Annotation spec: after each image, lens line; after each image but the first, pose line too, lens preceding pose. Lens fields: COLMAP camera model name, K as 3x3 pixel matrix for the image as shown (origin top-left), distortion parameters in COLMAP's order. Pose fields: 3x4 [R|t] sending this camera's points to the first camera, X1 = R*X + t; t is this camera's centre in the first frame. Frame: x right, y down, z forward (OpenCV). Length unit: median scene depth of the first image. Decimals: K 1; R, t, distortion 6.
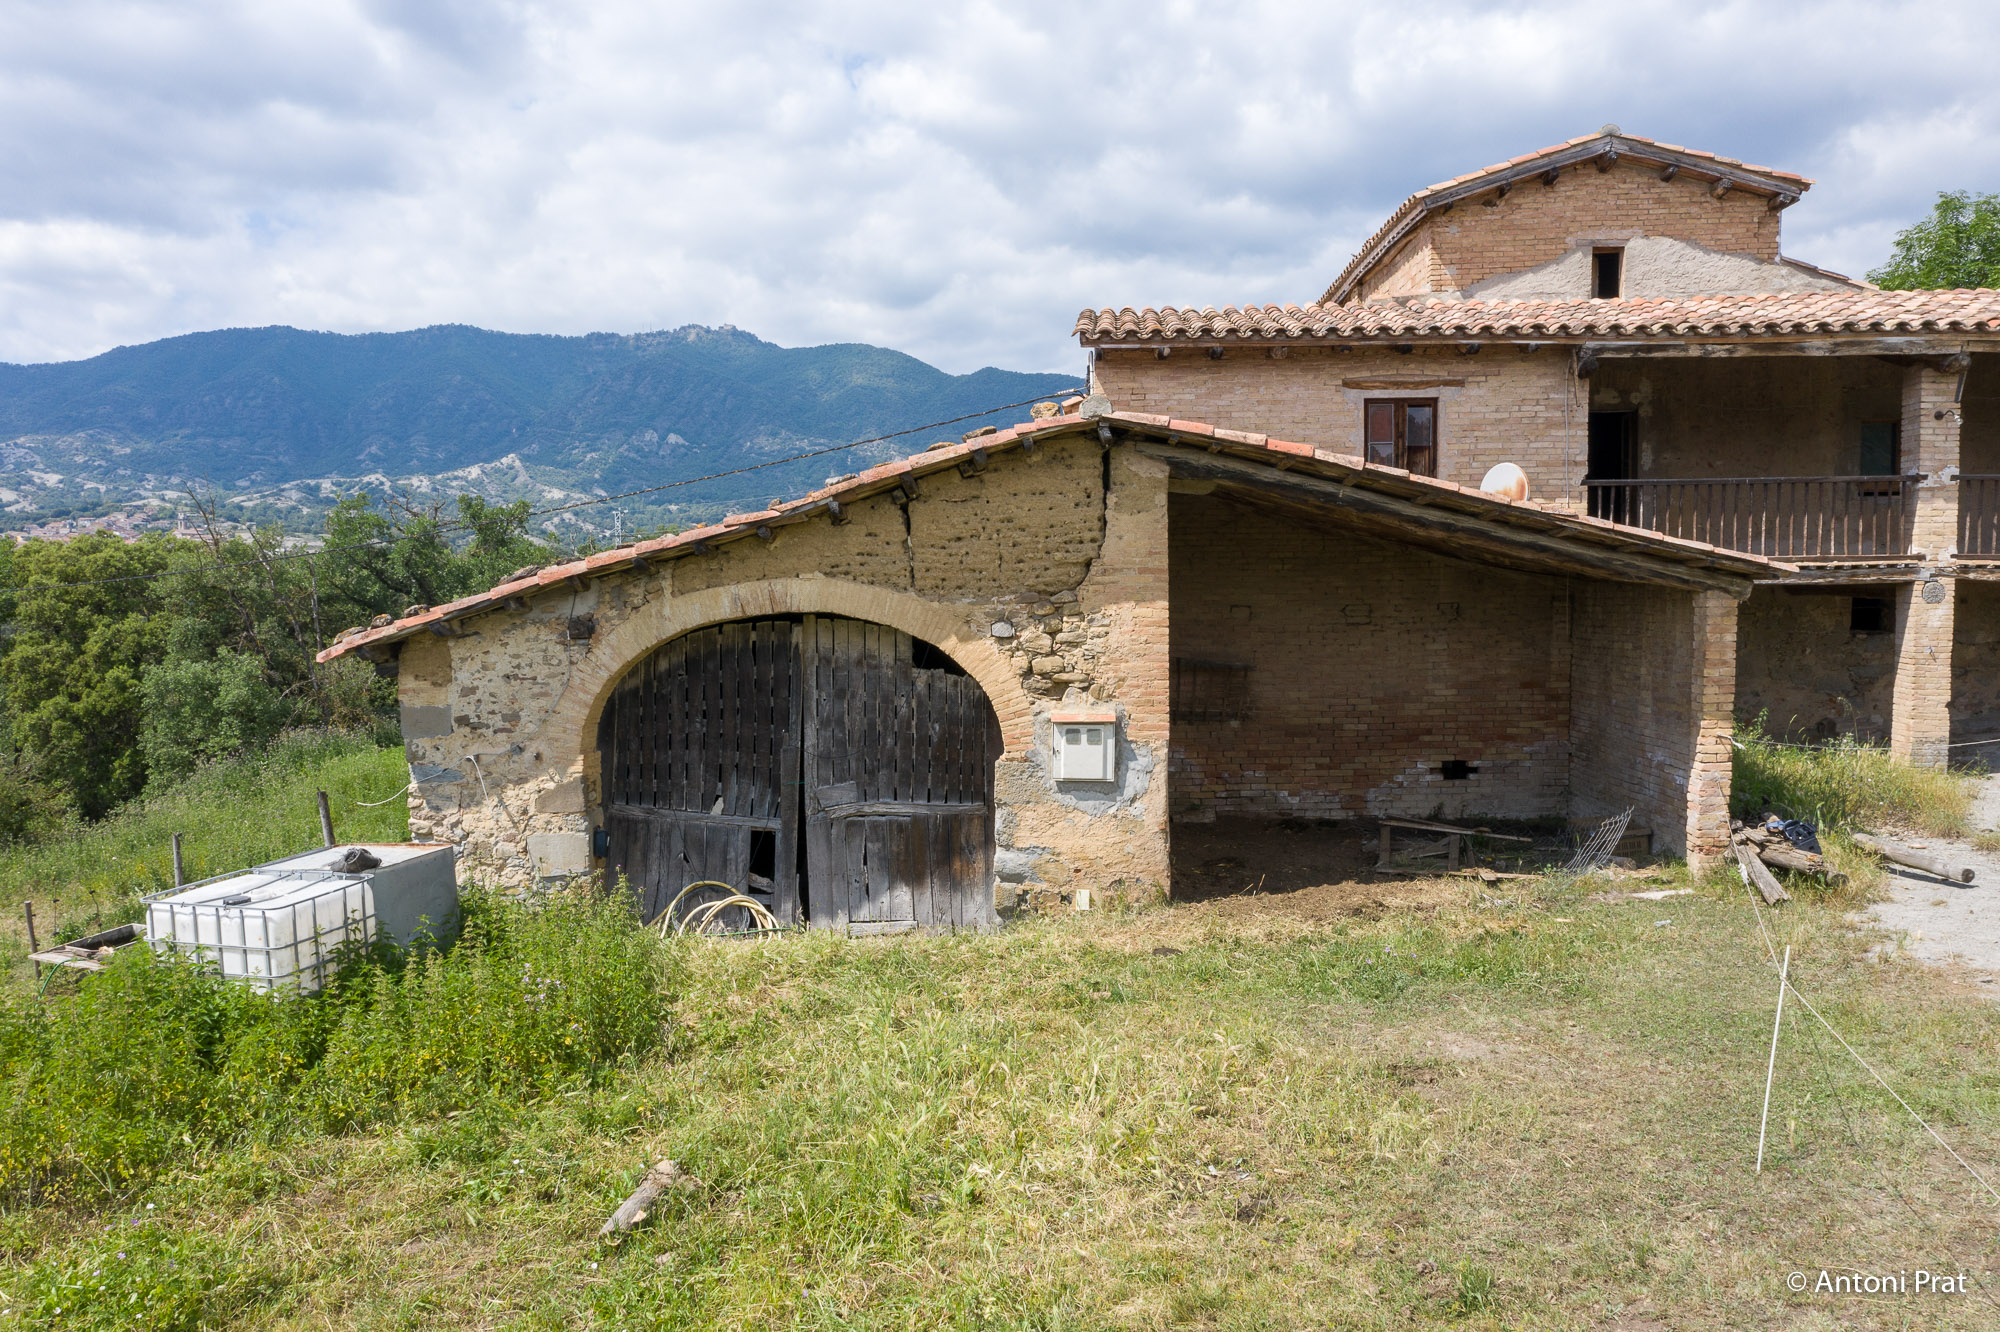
lens RADIAL K [[1576.5, 0, 995.2], [0, 1576.5, 677.4], [0, 0, 1]] dist [-0.023777, 0.011457]
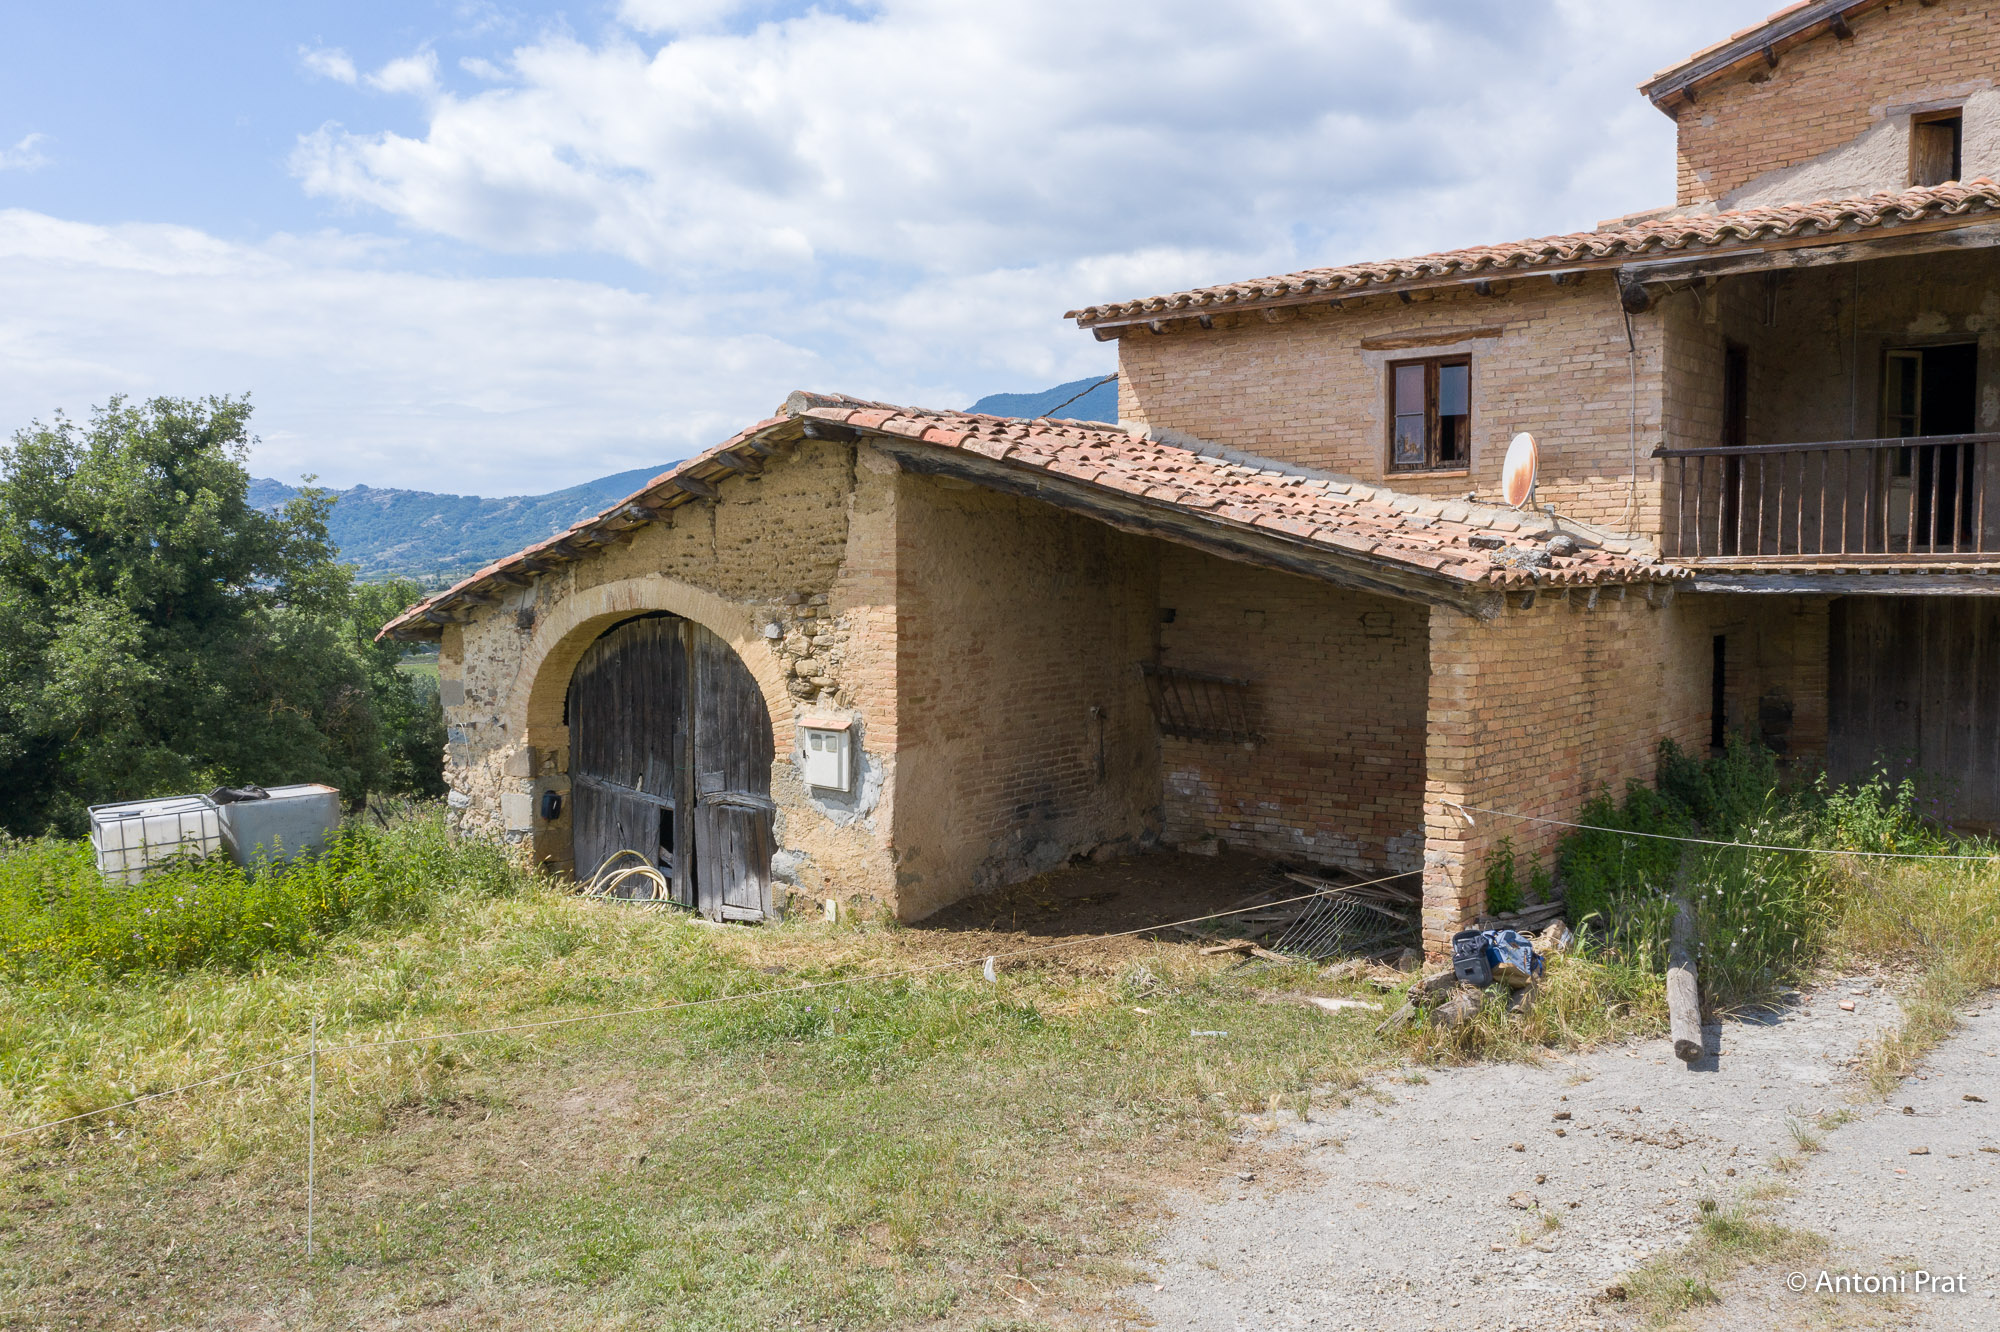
lens RADIAL K [[1576.5, 0, 994.6], [0, 1576.5, 671.7], [0, 0, 1]] dist [-0.023777, 0.011457]
pose [[0.800020, 0.044286, -0.598337, 0.674950], [-0.040606, 0.998982, 0.019646, -0.027797], [0.598598, 0.008579, 0.801004, 0.265028]]
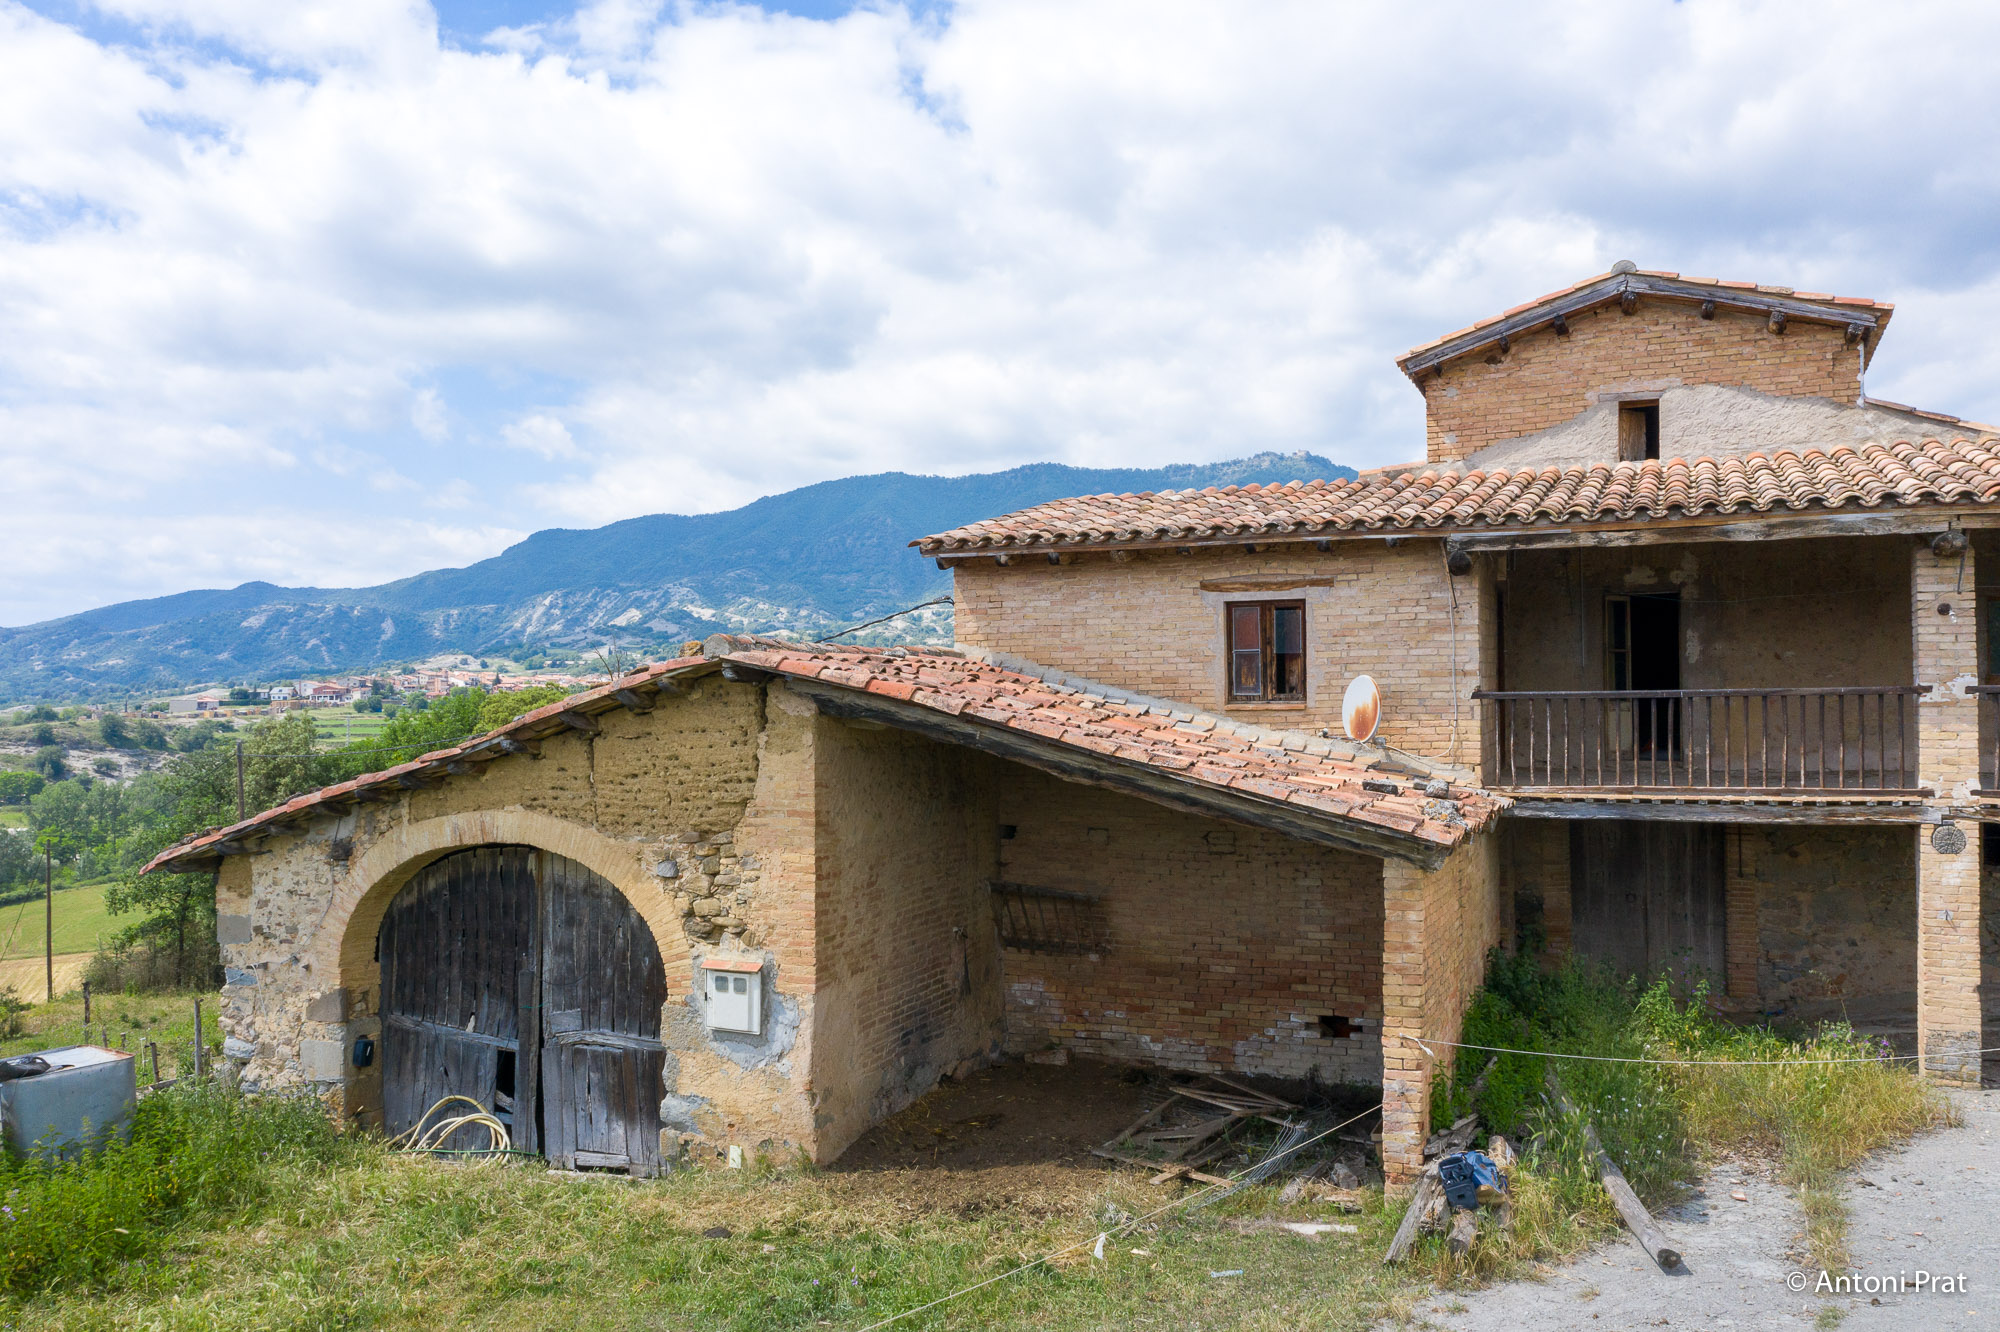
lens RADIAL K [[1576.5, 0, 995.3], [0, 1576.5, 672.9], [0, 0, 1]] dist [-0.023777, 0.011457]
pose [[0.934633, -0.004635, -0.355583, 0.512812], [-0.023831, 0.996851, -0.075633, -0.077908], [0.354814, 0.079163, 0.931579, 0.140347]]
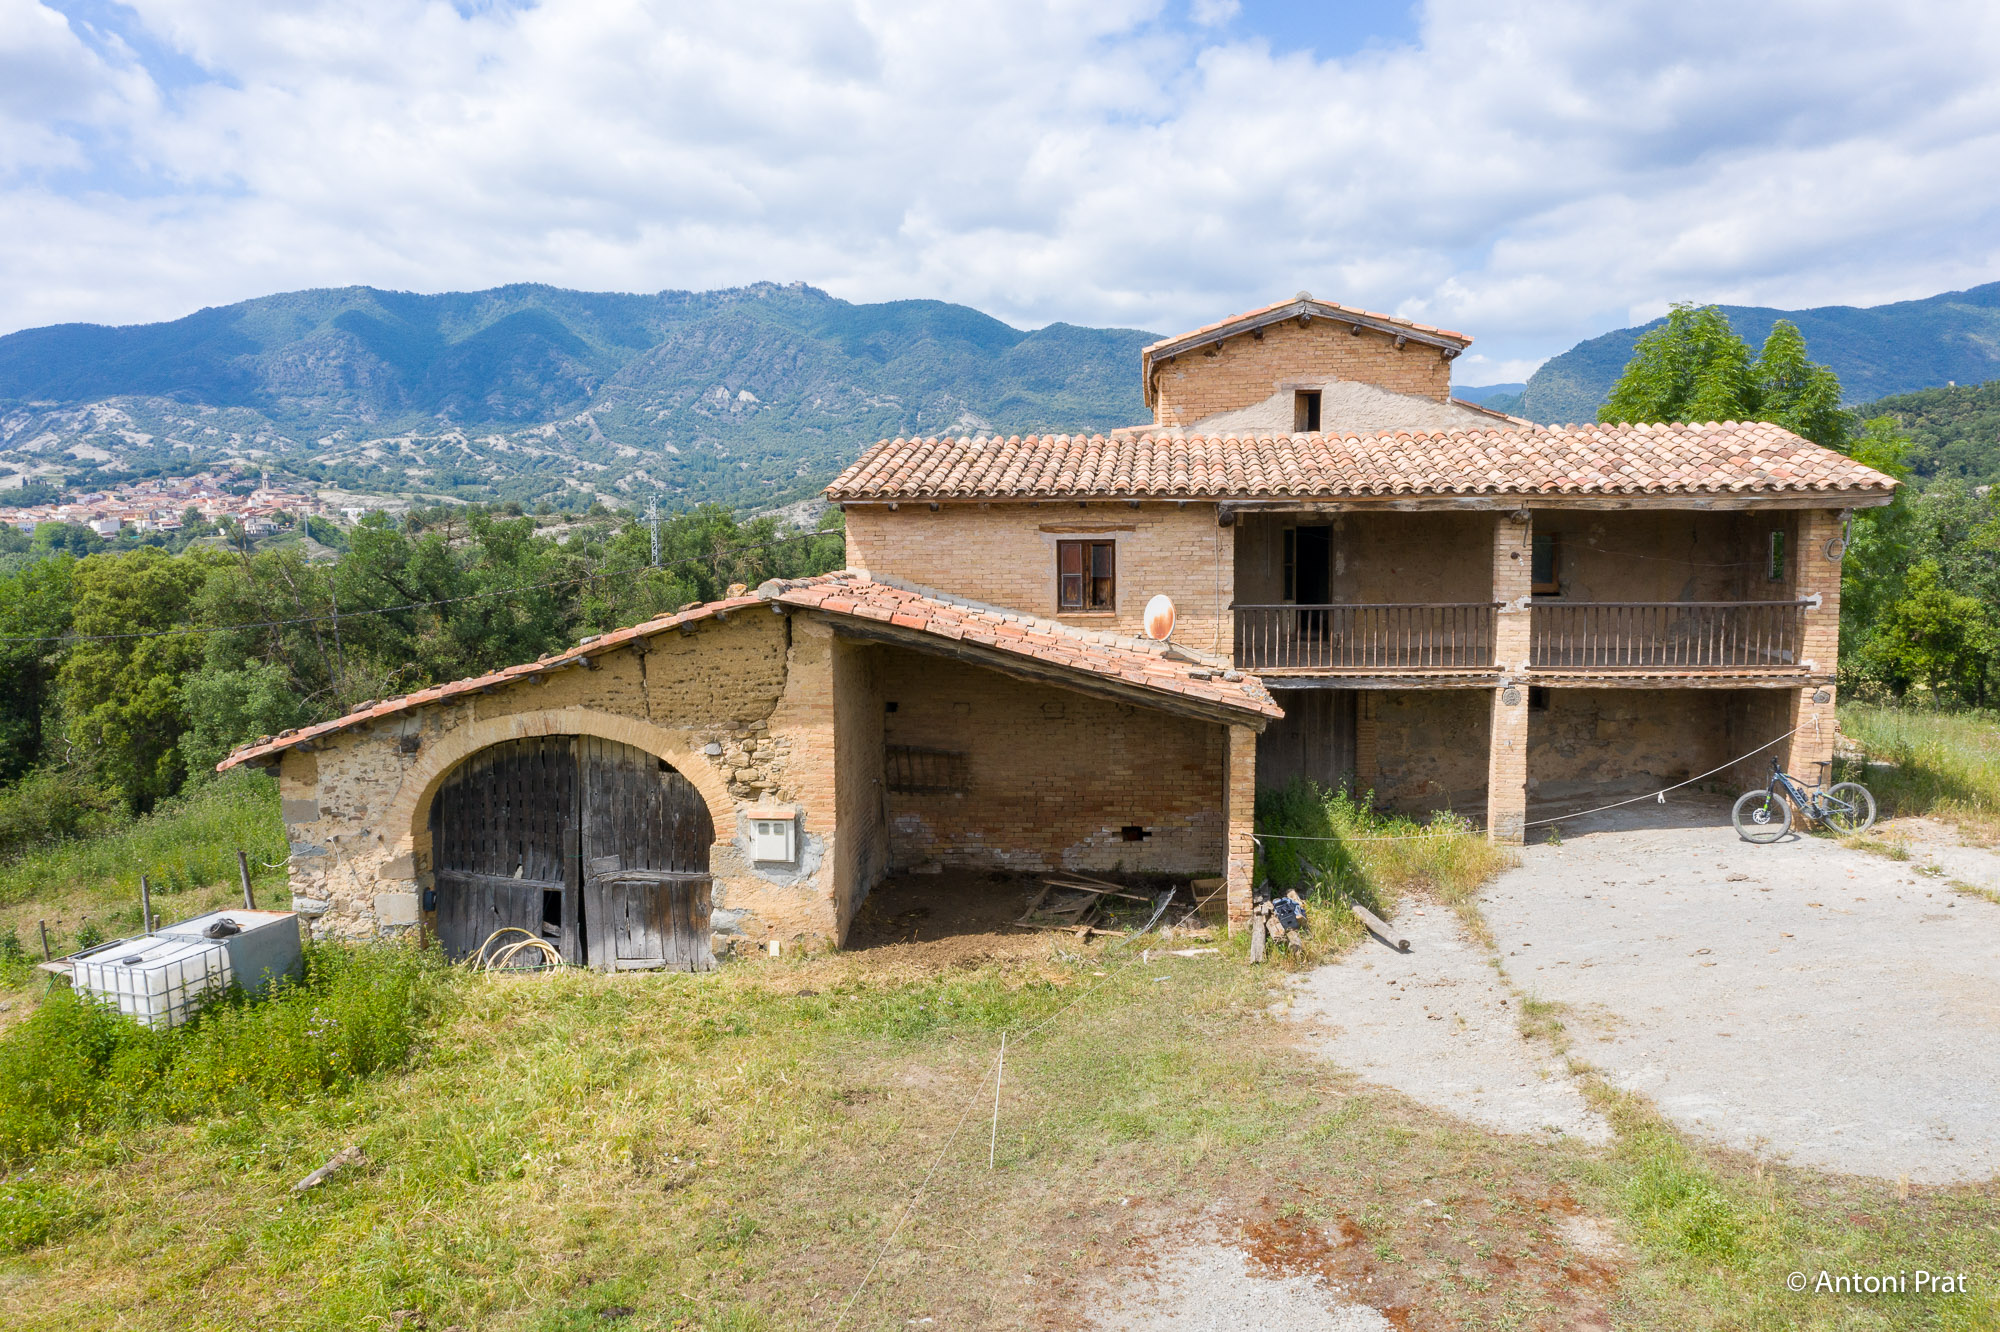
lens RADIAL K [[1576.5, 0, 997.9], [0, 1576.5, 677.3], [0, 0, 1]] dist [-0.023777, 0.011457]
pose [[0.998992, 0.003562, -0.044743, 0.289985], [-0.002267, 0.999578, 0.028972, -0.123355], [0.044828, -0.028841, 0.998578, -0.313737]]
